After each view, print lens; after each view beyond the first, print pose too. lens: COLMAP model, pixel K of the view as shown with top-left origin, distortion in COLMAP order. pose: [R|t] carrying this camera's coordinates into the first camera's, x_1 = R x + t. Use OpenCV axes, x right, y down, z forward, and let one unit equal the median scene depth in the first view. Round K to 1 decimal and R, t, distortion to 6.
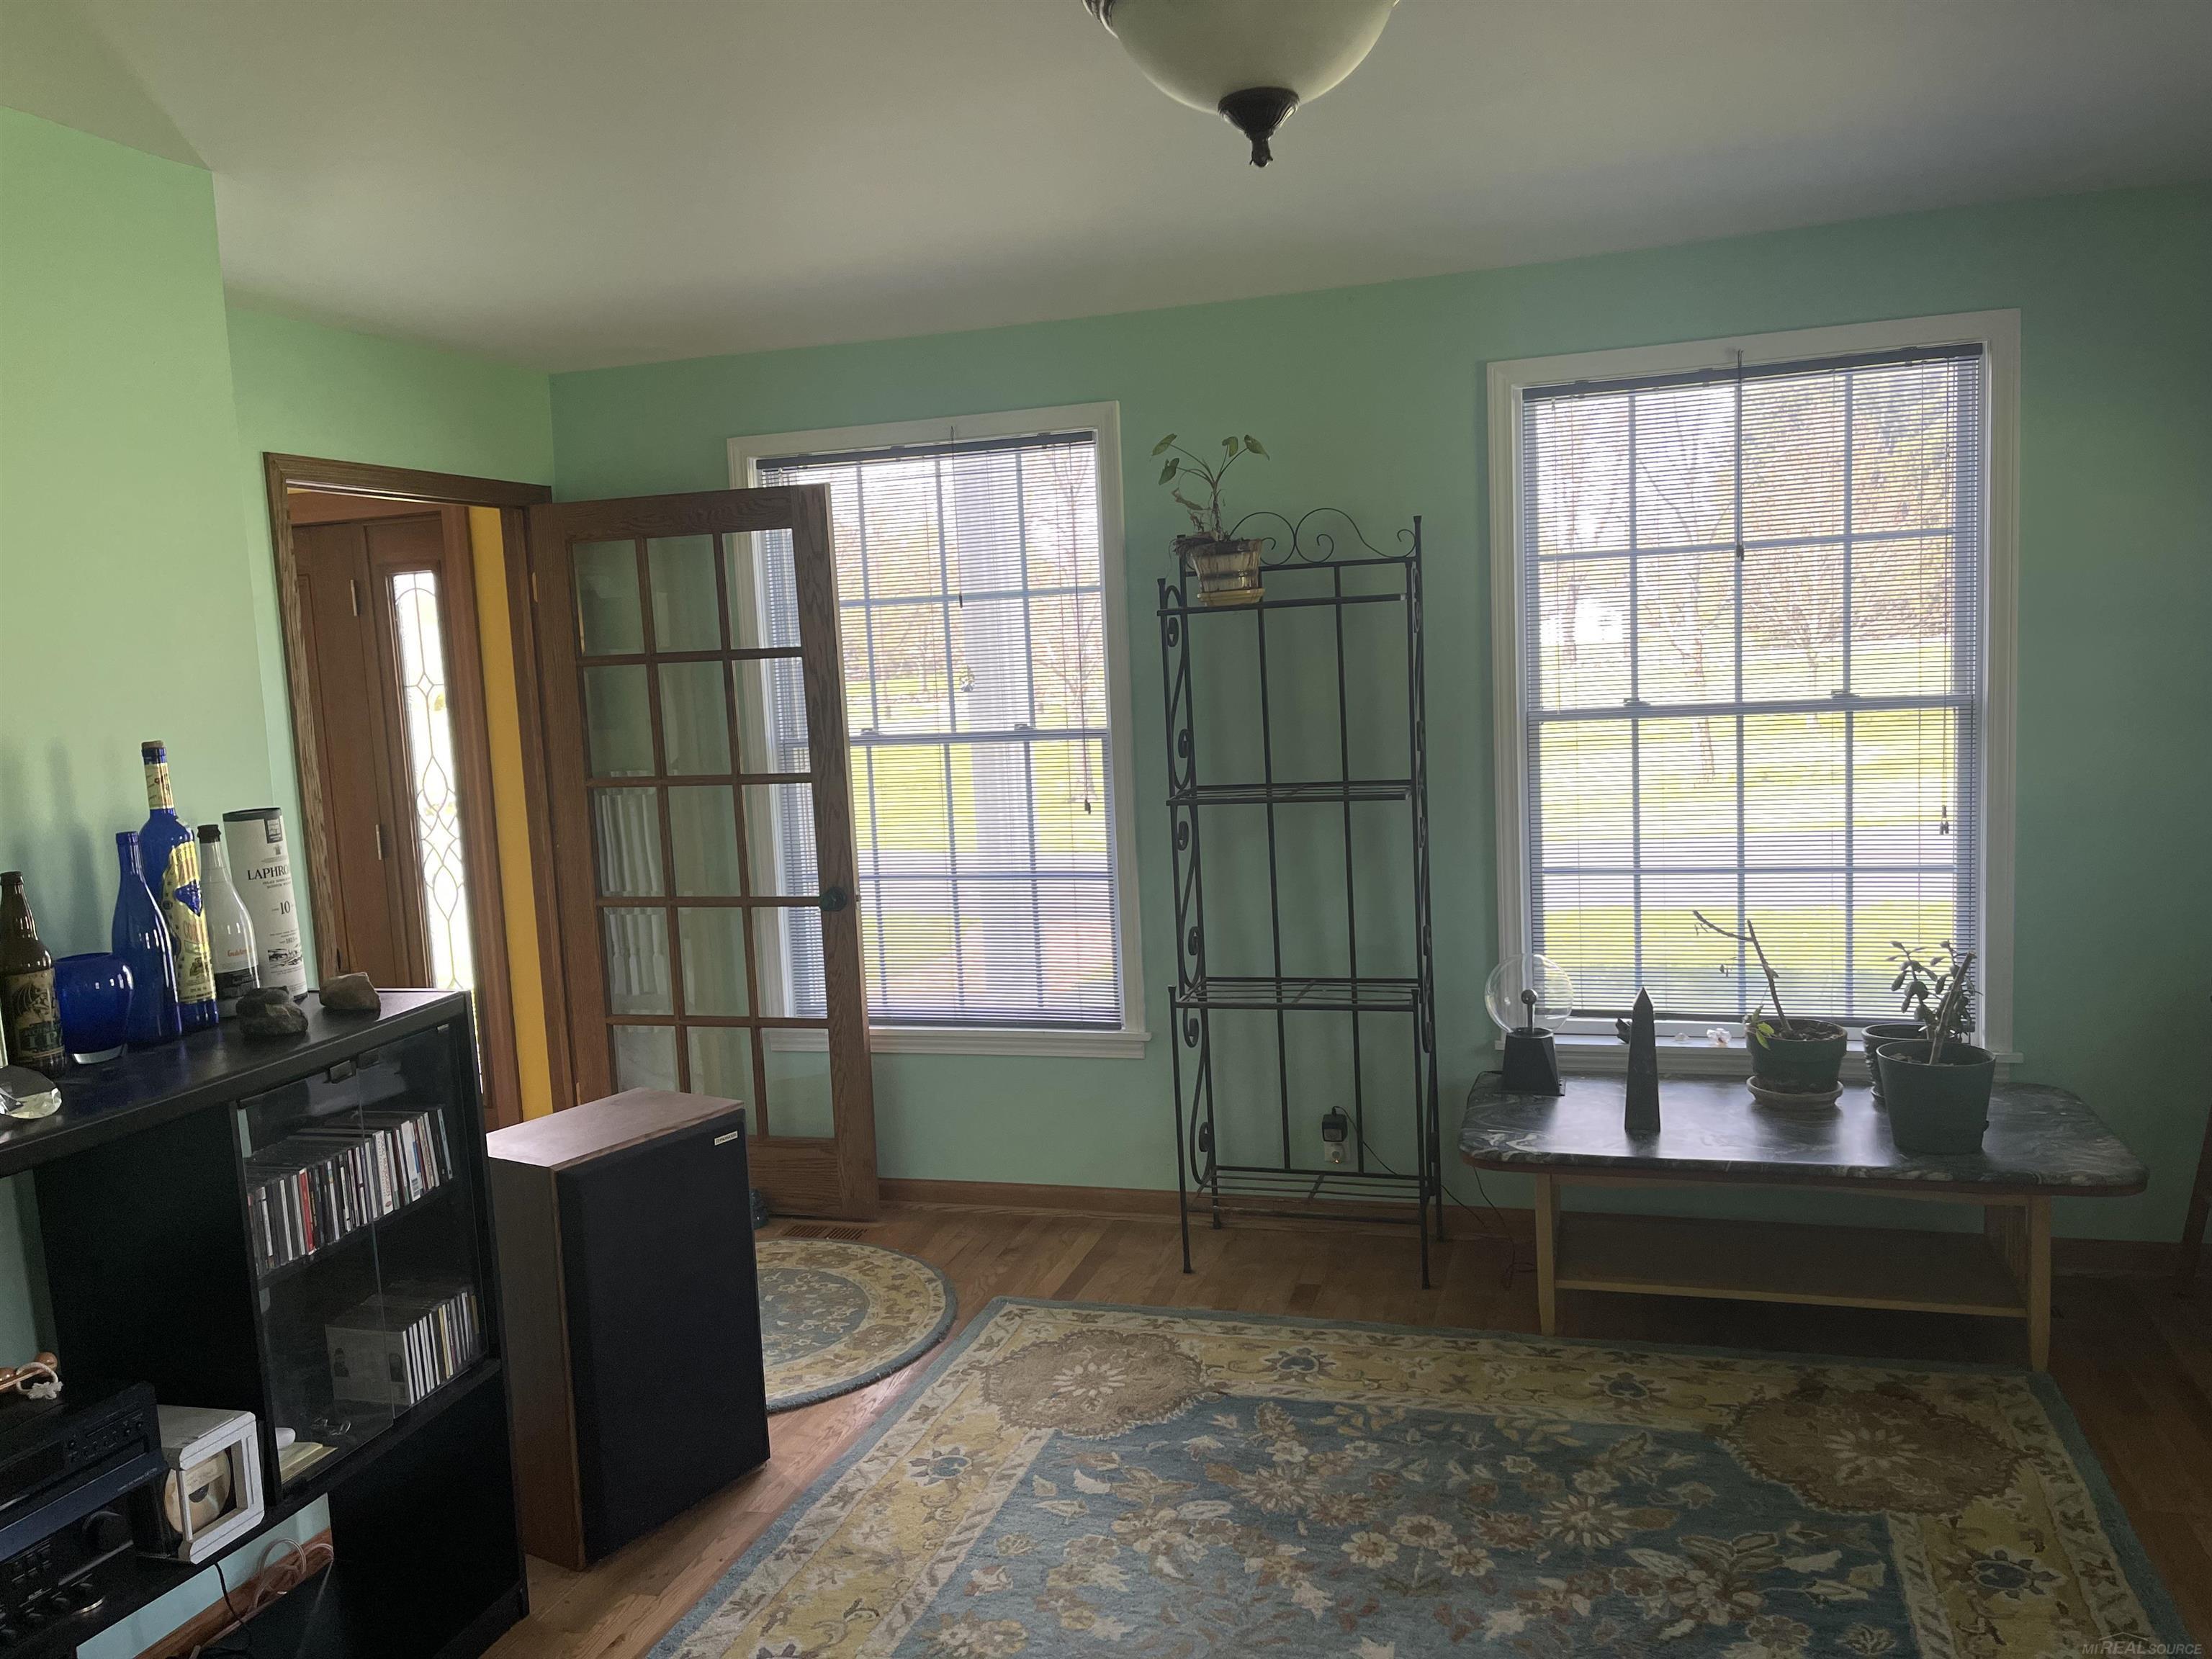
lens RADIAL K [[1664.2, 0, 1112.6], [0, 1664.2, 832.3], [0, 0, 1]] dist [0.064405, -0.083954]
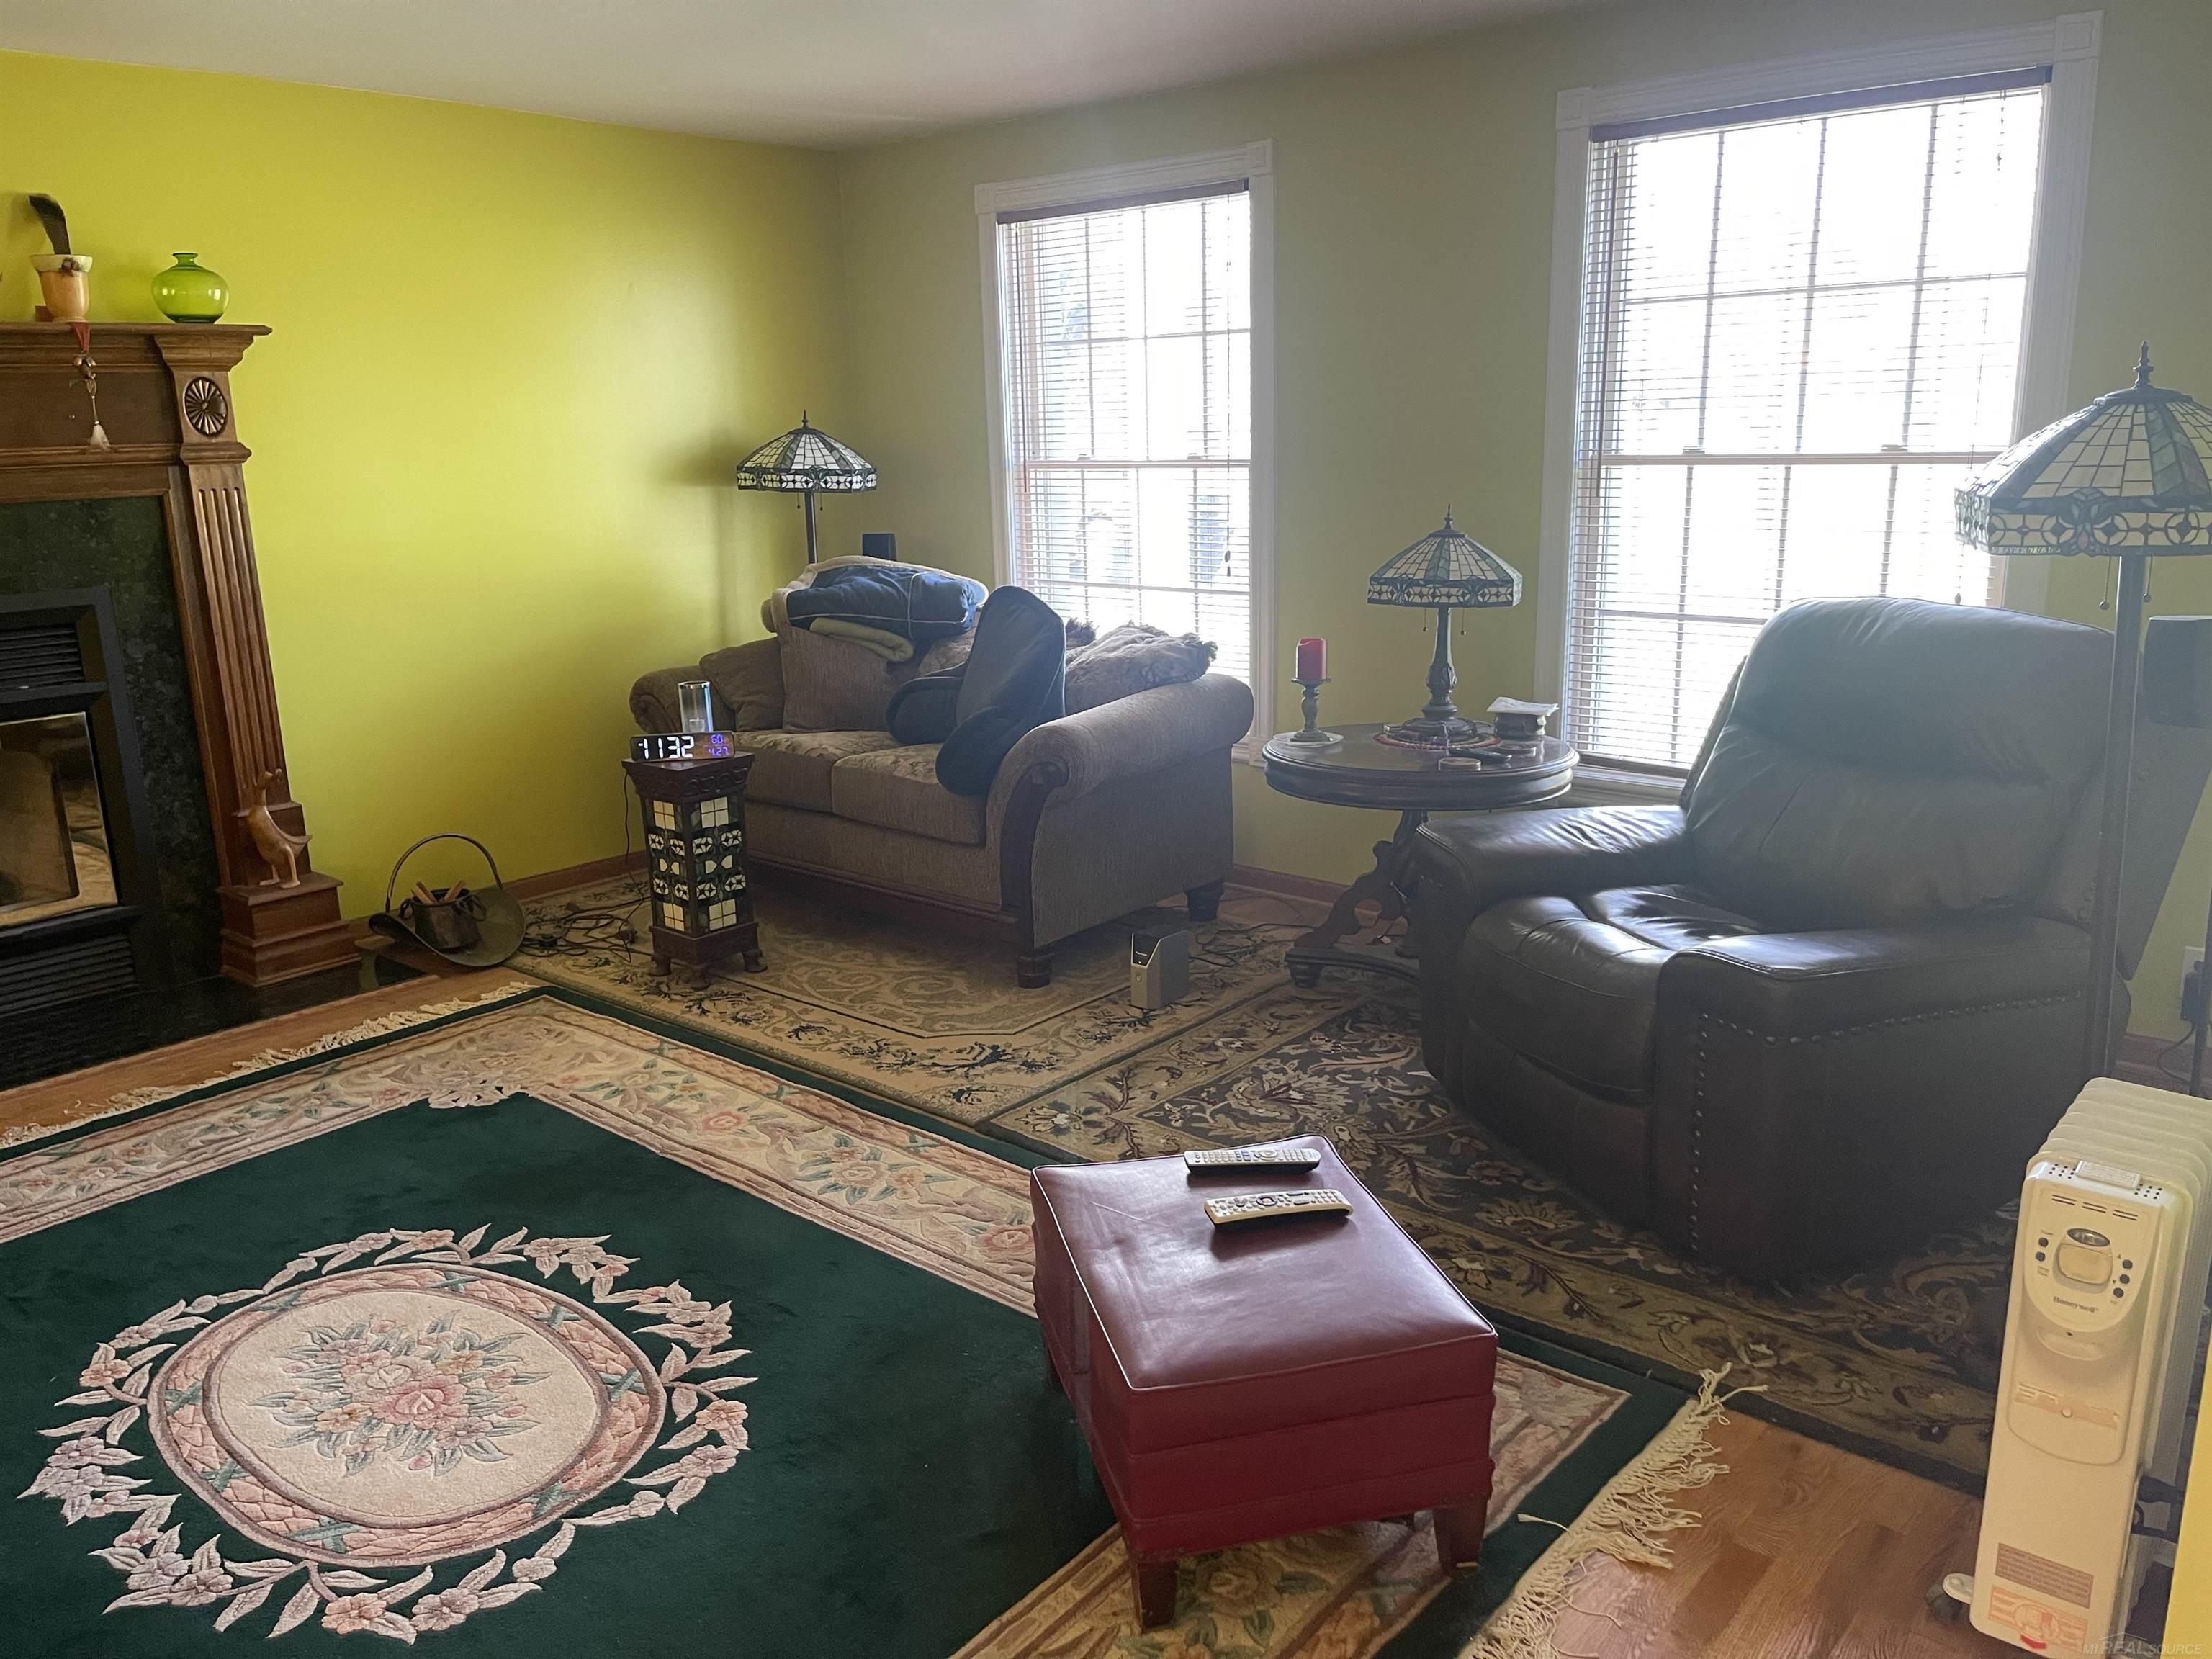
lens RADIAL K [[1664.2, 0, 1091.9], [0, 1664.2, 832.4], [0, 0, 1]] dist [0.064405, -0.083954]
pose [[0.919986, 0.114392, -0.374887, 0.386504], [-0.050179, 0.982967, 0.176798, -0.010785], [0.388726, -0.143841, 0.910056, -0.104948]]
